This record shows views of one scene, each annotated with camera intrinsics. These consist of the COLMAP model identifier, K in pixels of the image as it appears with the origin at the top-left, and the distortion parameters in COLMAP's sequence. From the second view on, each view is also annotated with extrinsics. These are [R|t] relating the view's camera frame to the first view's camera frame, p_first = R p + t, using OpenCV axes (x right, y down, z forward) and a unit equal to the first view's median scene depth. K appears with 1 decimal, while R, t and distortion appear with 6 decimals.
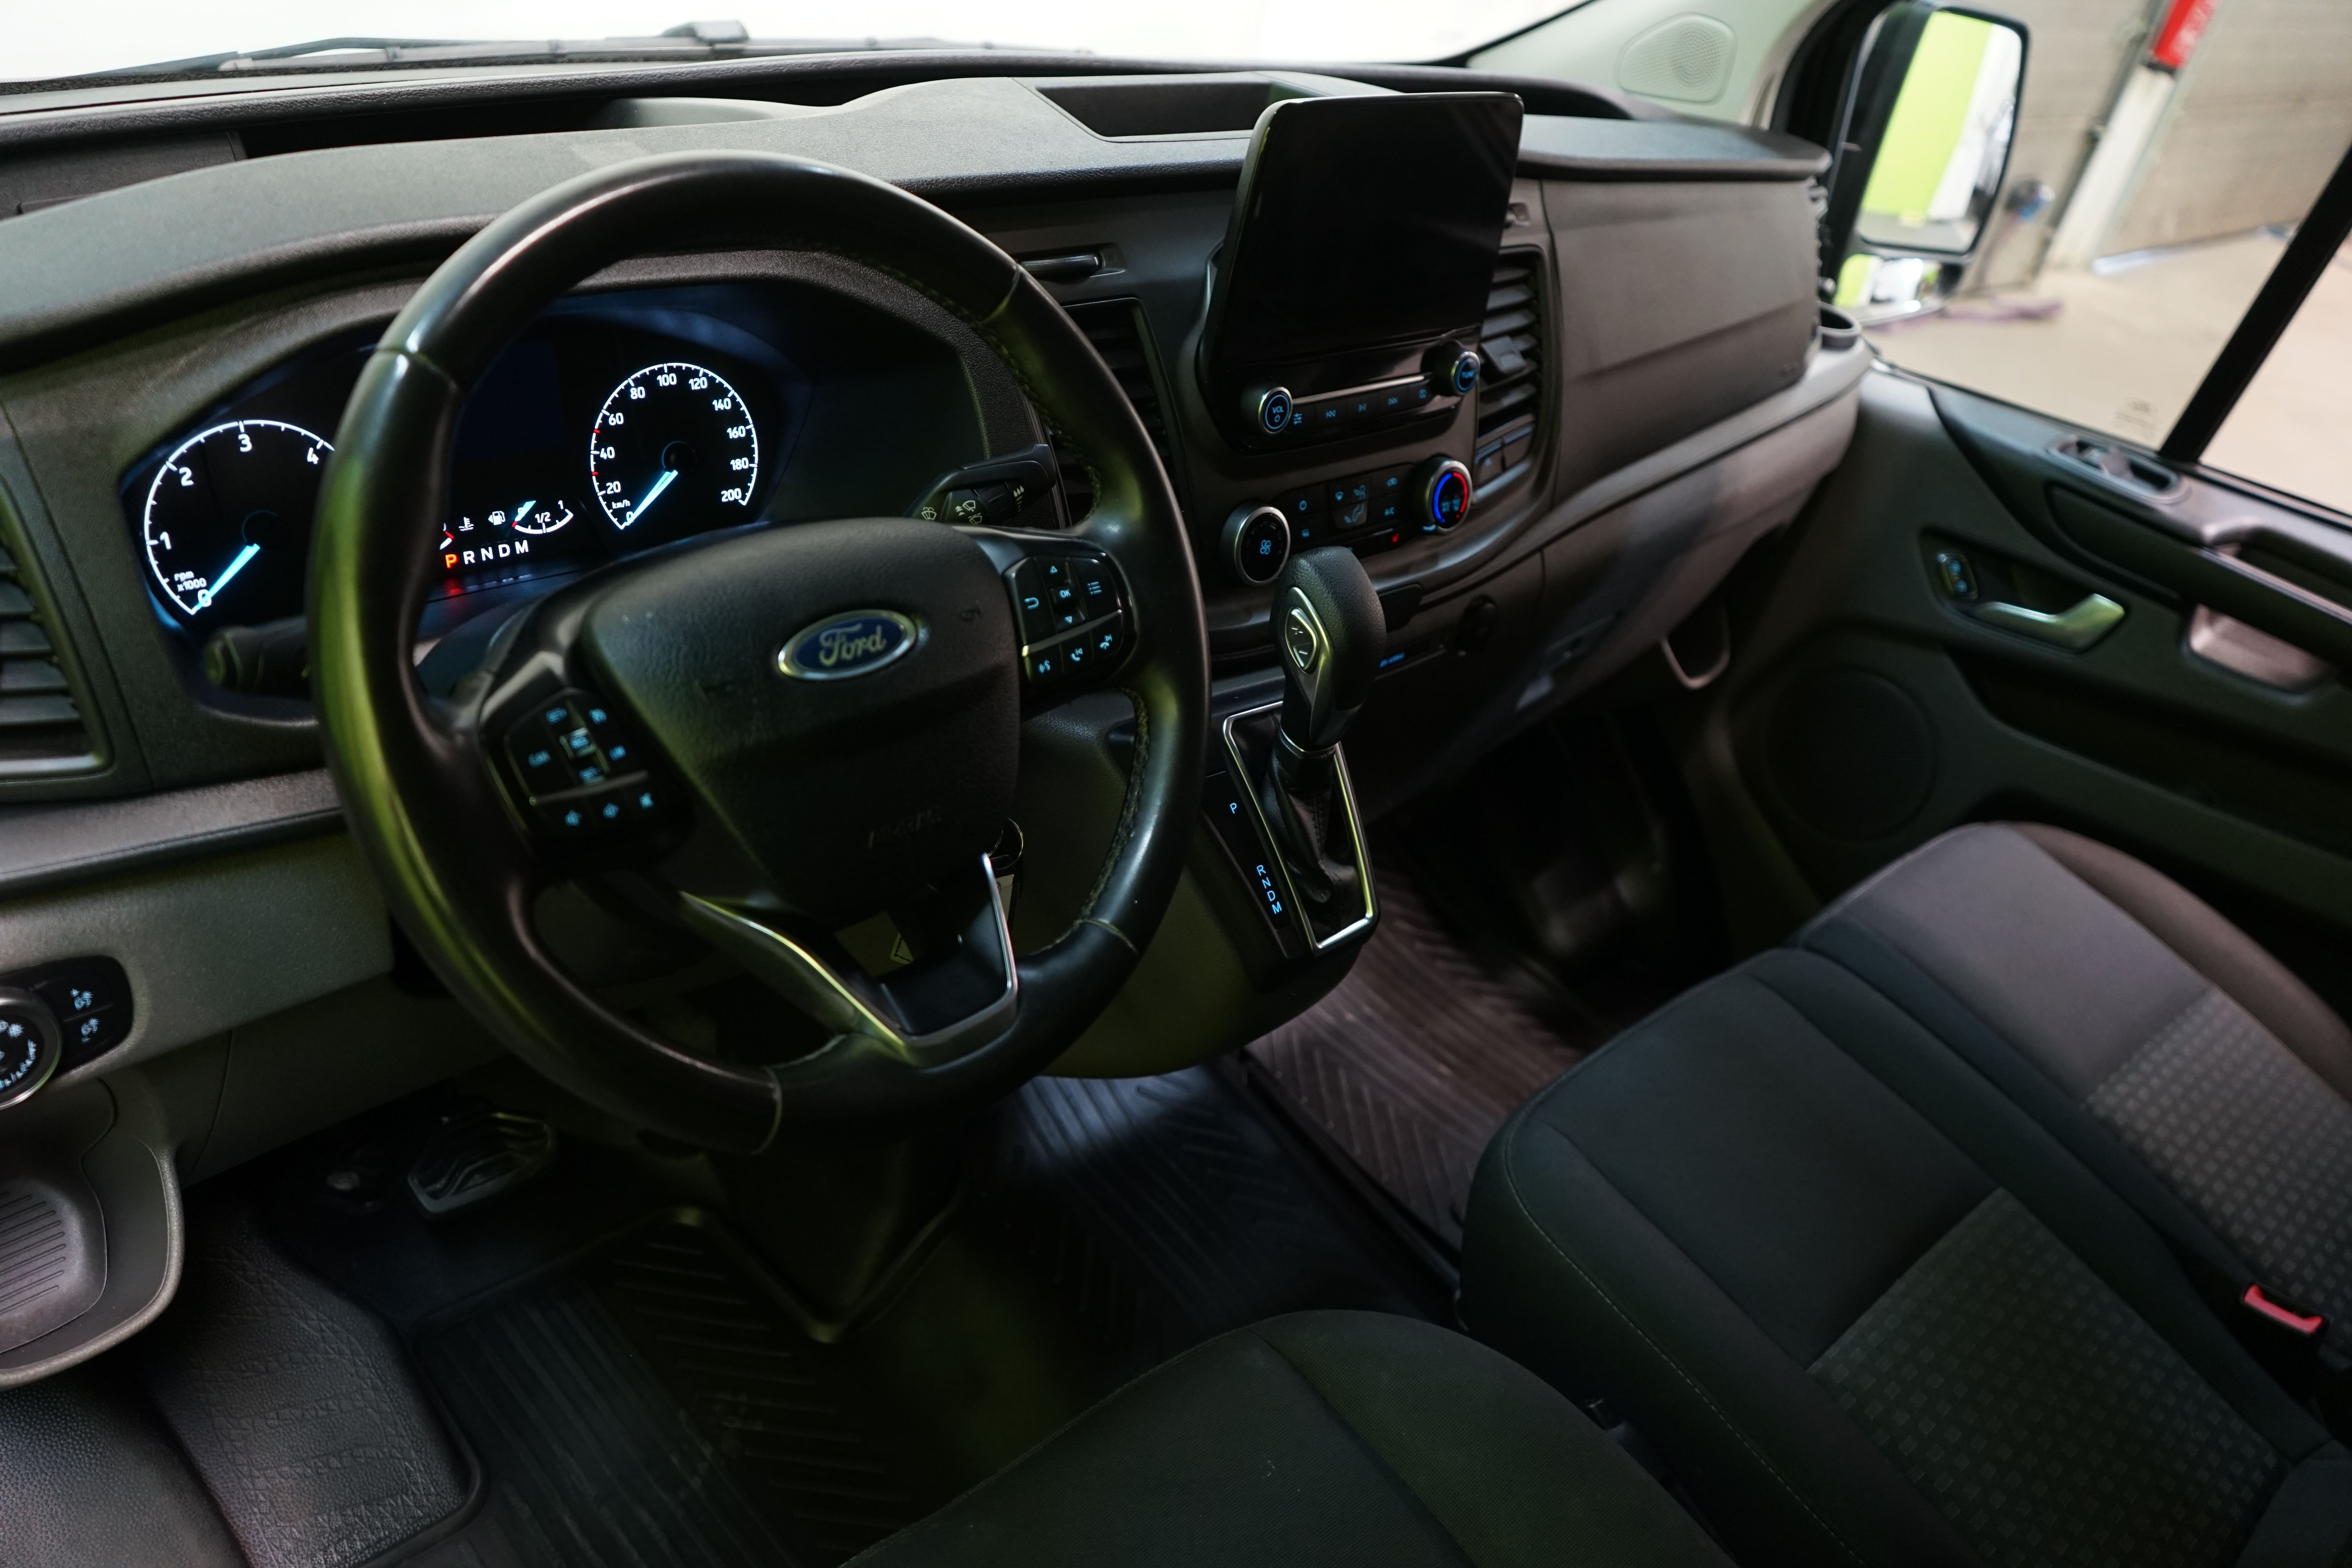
lens RADIAL K [[1866.0, 0, 1177.7], [0, 1866.0, 778.9], [0, 0, 1]] dist [0.005412, 0.003717]
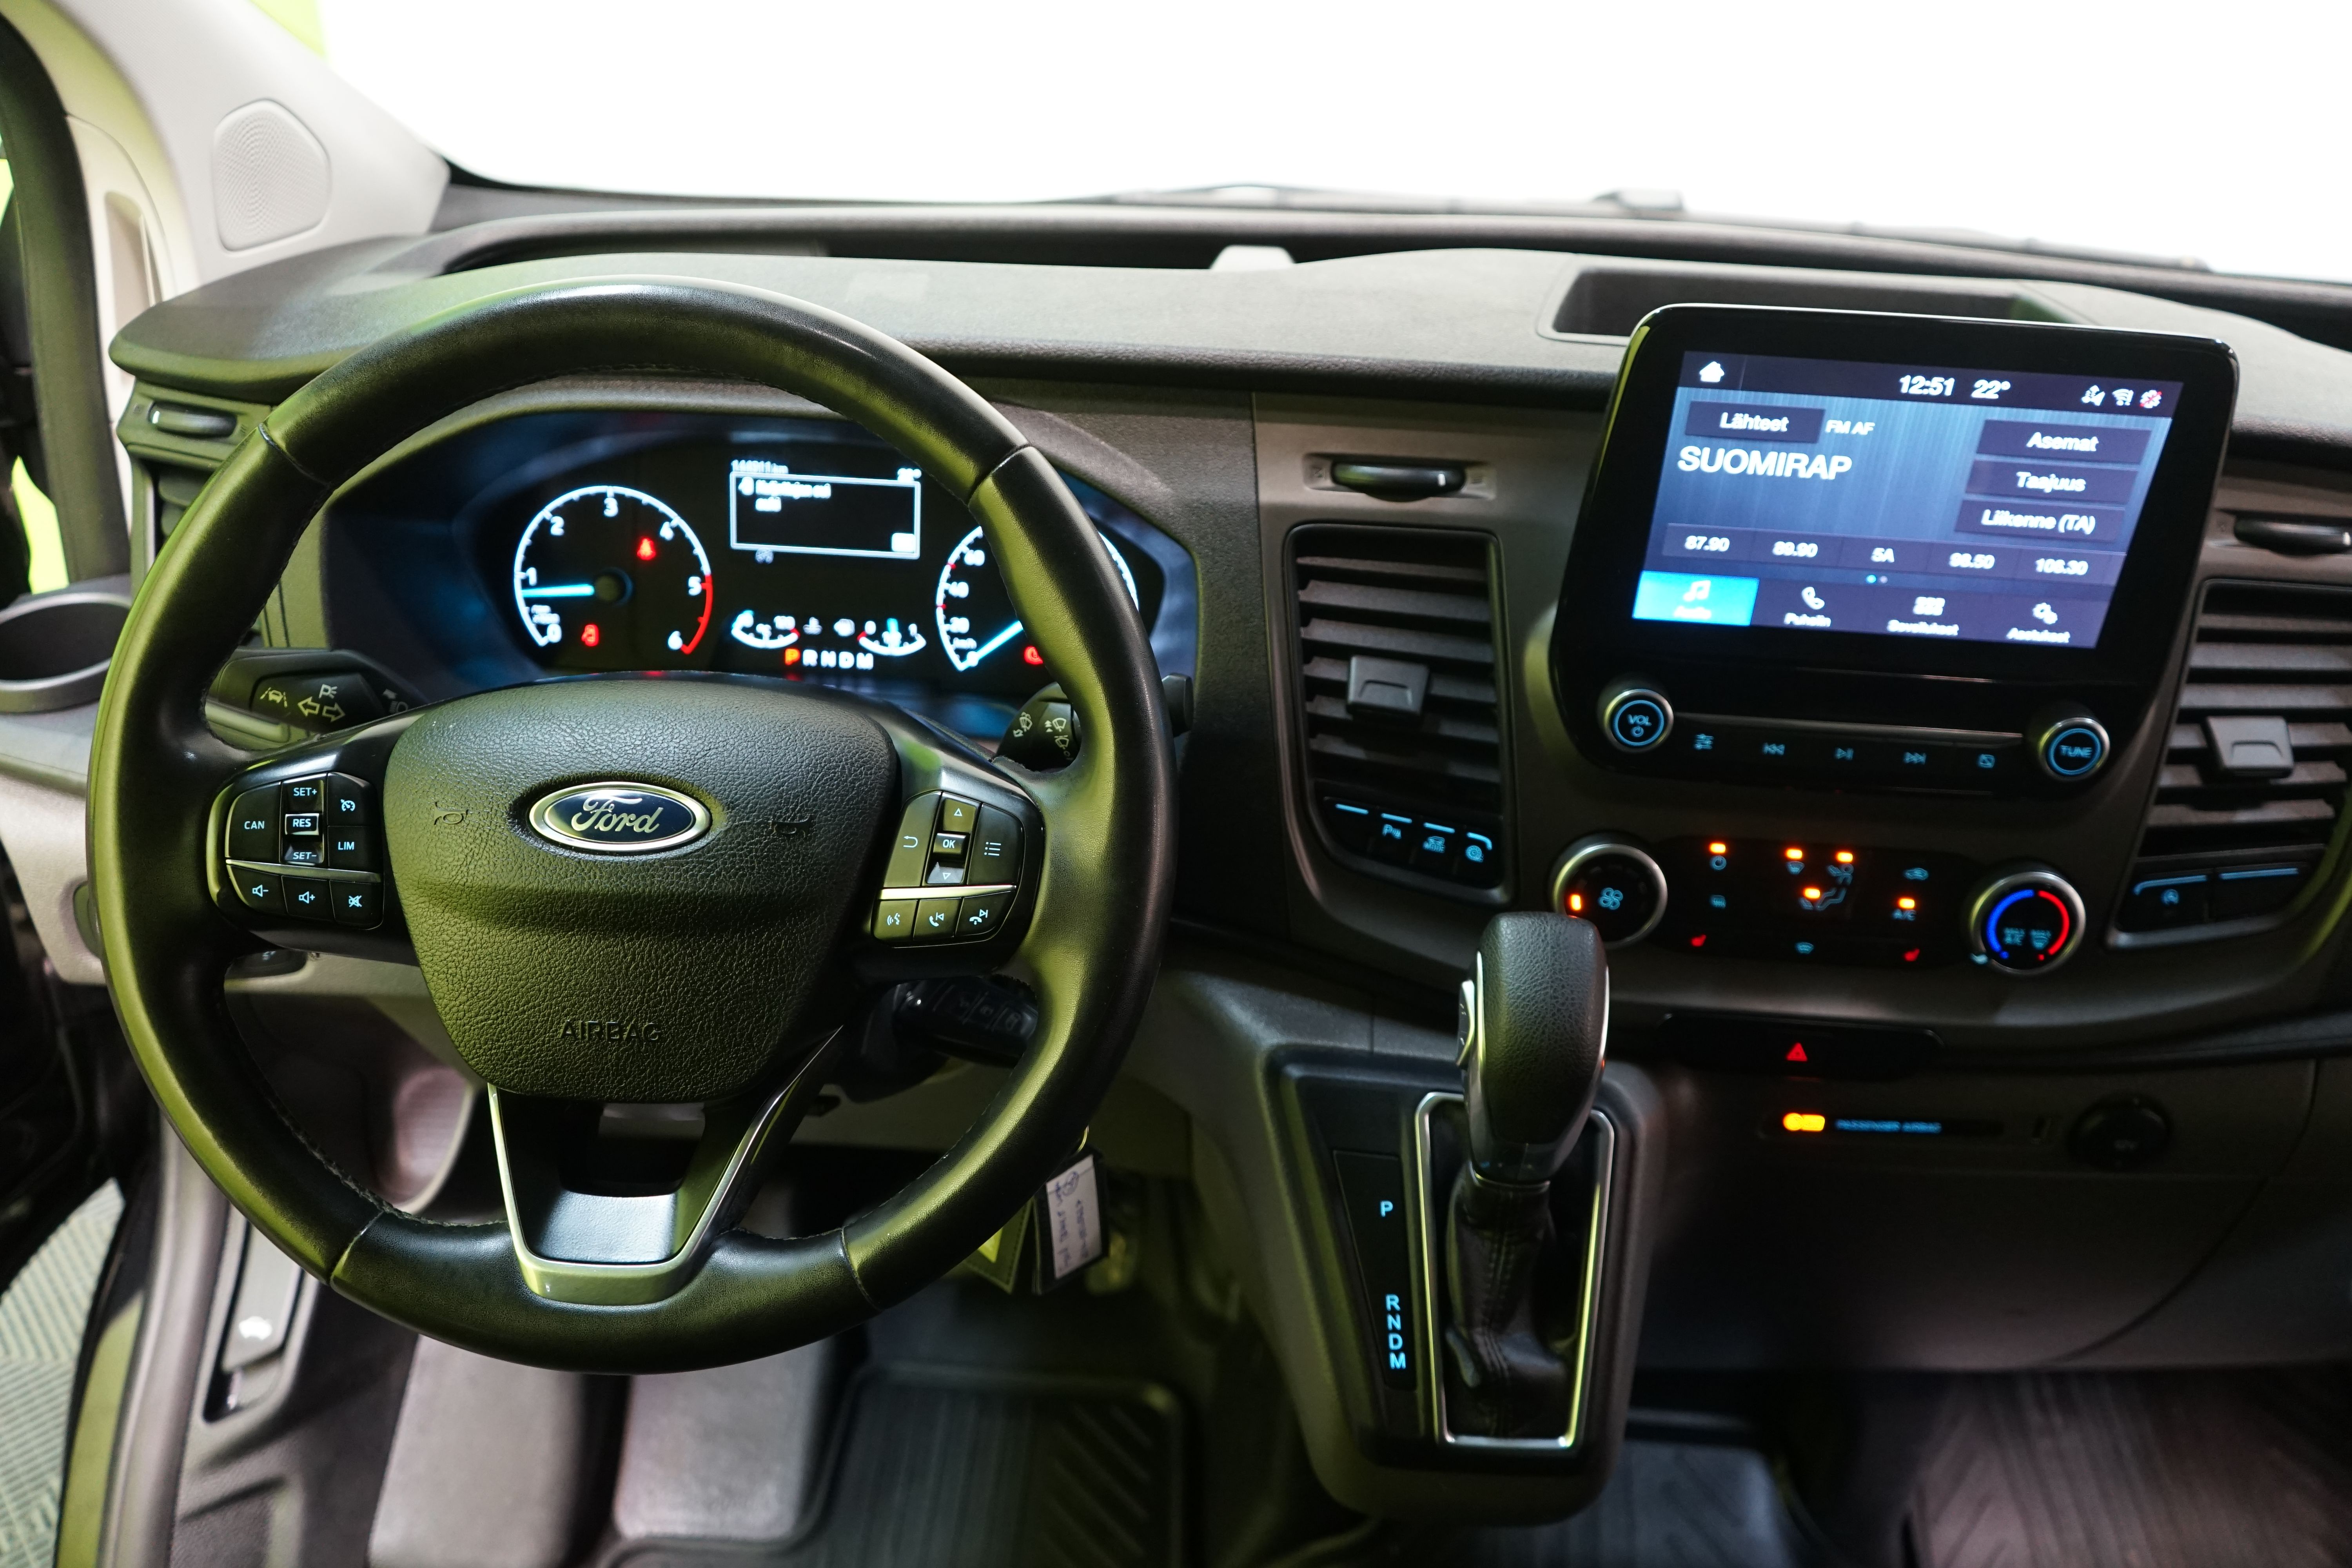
lens RADIAL K [[1866.0, 0, 1175.7], [0, 1866.0, 795.2], [0, 0, 1]] dist [0.005412, 0.003717]
pose [[0.678803, 0.270295, -0.682764, 0.466474], [-0.322324, 0.945105, 0.053698, -0.163545], [0.659798, 0.183621, 0.728663, 0.392255]]
